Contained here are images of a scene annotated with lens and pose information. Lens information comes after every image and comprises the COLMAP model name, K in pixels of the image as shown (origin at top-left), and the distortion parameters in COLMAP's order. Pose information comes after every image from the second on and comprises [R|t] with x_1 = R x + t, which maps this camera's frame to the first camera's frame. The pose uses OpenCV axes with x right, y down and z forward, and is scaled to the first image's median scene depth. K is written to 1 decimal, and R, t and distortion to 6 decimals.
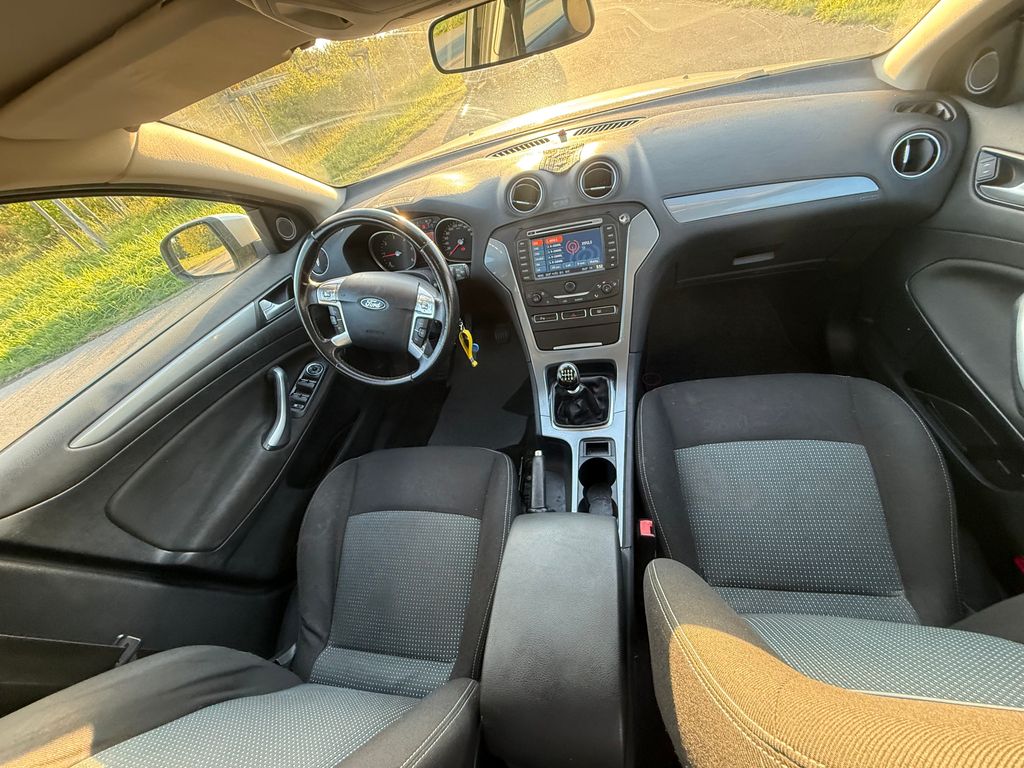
lens RADIAL K [[406.2, 0, 509.9], [0, 406.2, 383.1], [0, 0, 1]] dist [-0.004899, -0.000642]
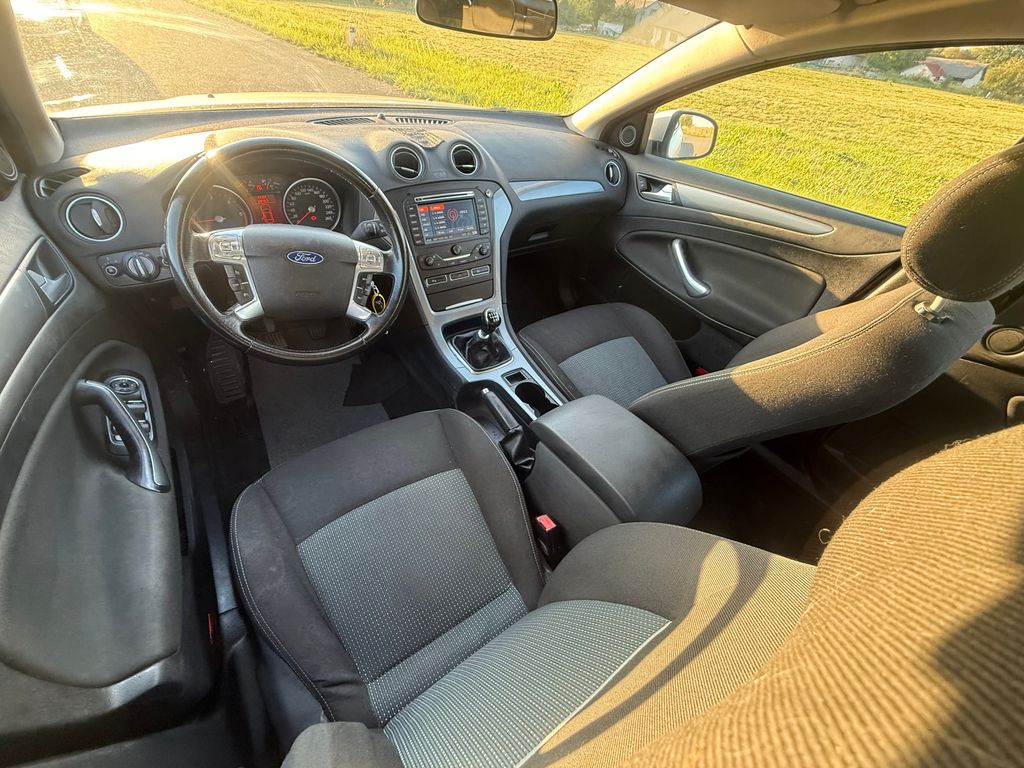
lens RADIAL K [[406.2, 0, 508.8], [0, 406.2, 384.9], [0, 0, 1]] dist [-0.004899, -0.000642]
pose [[0.671931, -0.214709, 0.708808, -0.659840], [0.260481, 0.964420, 0.045208, 0.118421], [-0.693295, 0.154254, 0.703951, 0.158760]]
